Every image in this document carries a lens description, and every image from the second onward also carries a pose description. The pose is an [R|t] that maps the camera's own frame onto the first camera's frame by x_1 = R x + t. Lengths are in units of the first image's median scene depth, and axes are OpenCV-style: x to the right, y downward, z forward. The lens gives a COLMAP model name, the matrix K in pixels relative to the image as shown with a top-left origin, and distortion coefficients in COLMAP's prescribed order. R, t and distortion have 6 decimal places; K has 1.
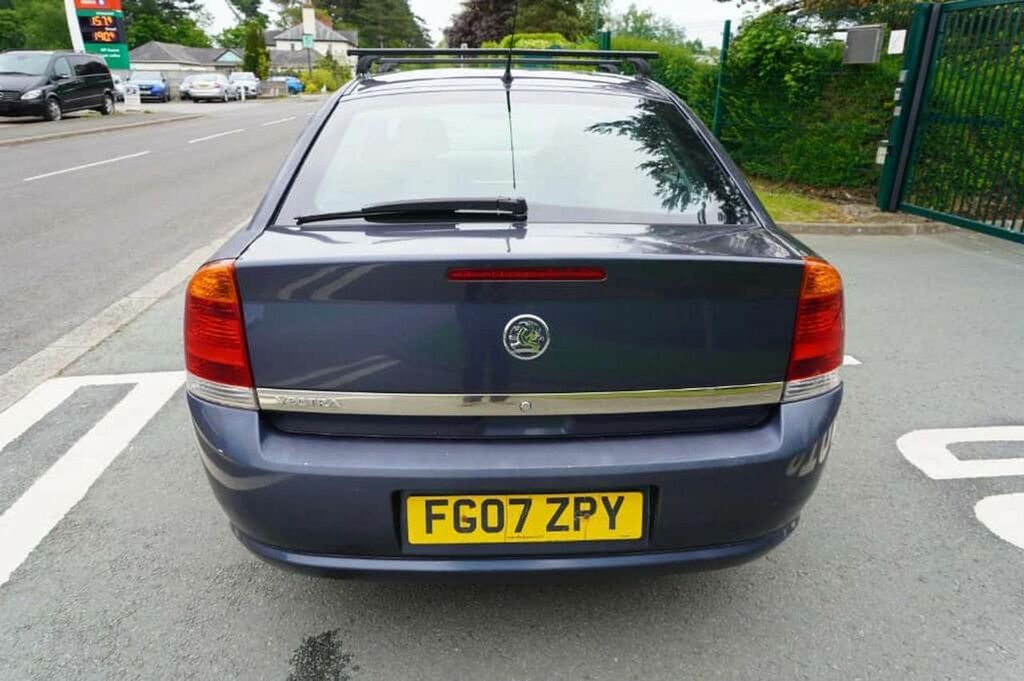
lens RADIAL K [[678.8, 0, 511.7], [0, 678.8, 338.6], [0, 0, 1]] dist [-0.037134, 0.013759]
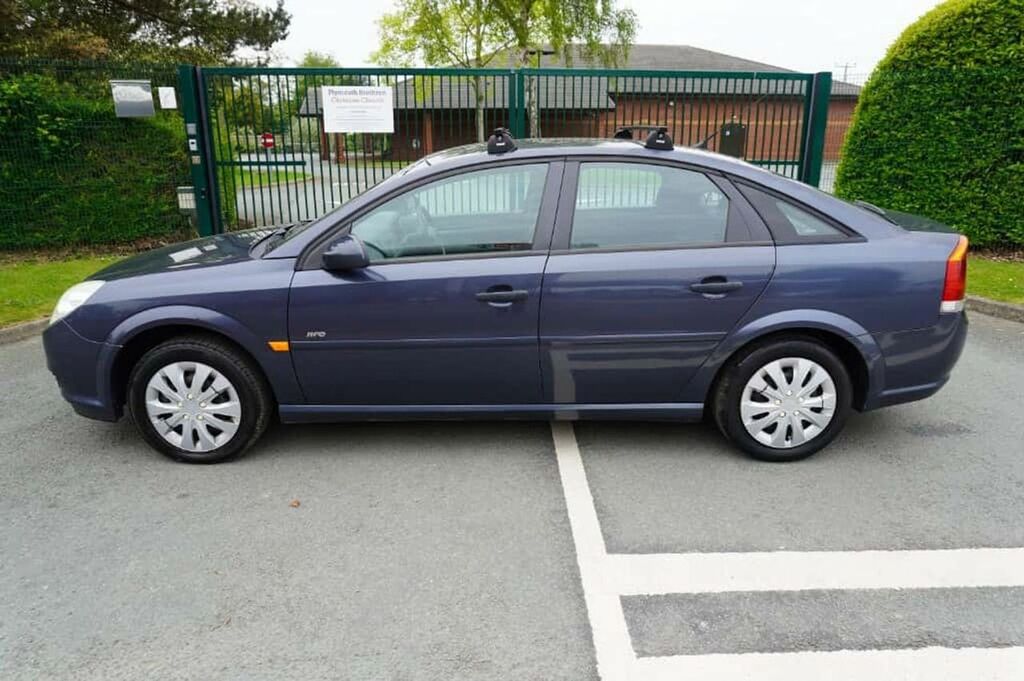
lens RADIAL K [[678.8, 0, 512.7], [0, 678.8, 339.8], [0, 0, 1]] dist [-0.037134, 0.013759]
pose [[0.050043, -0.304032, 0.951347, -0.146379], [0.352529, 0.896606, 0.267994, -0.050168], [-0.934462, 0.321967, 0.152049, 0.117999]]
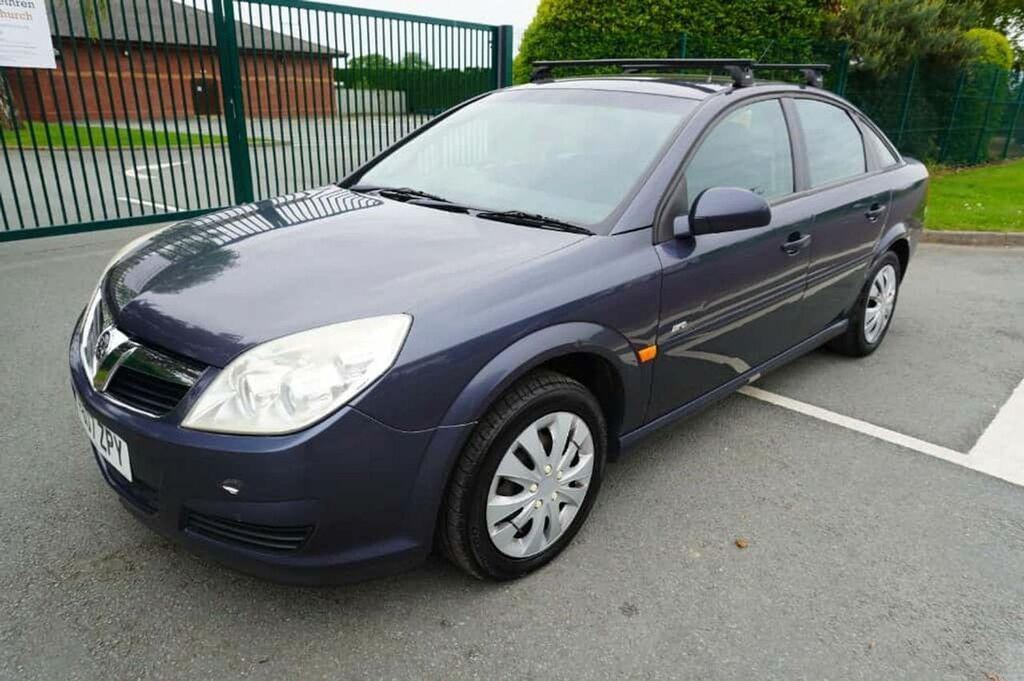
lens RADIAL K [[678.8, 0, 511.7], [0, 678.8, 345.6], [0, 0, 1]] dist [-0.037134, 0.013759]
pose [[-0.656512, -0.285505, 0.698197, -0.085109], [0.236594, 0.800956, 0.549994, -0.082220], [-0.716251, 0.526267, -0.458288, 0.221961]]
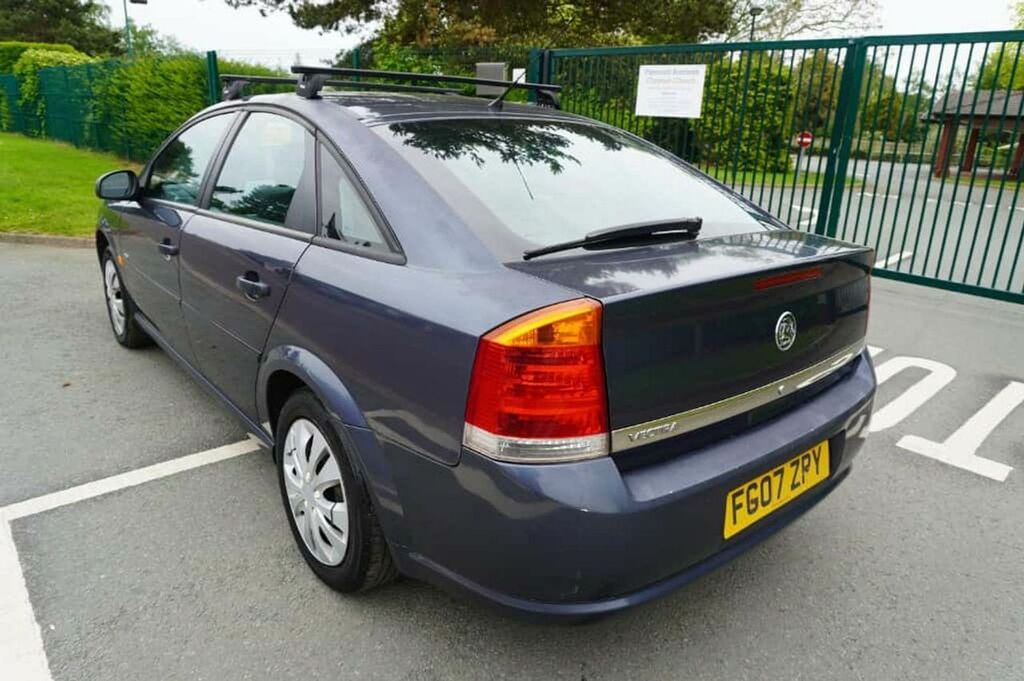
lens RADIAL K [[678.8, 0, 515.6], [0, 678.8, 343.7], [0, 0, 1]] dist [-0.037134, 0.013759]
pose [[0.797144, -0.166471, 0.580386, -0.057065], [0.181106, 0.982904, 0.033181, -0.005753], [-0.575988, 0.078662, 0.813665, 0.016830]]
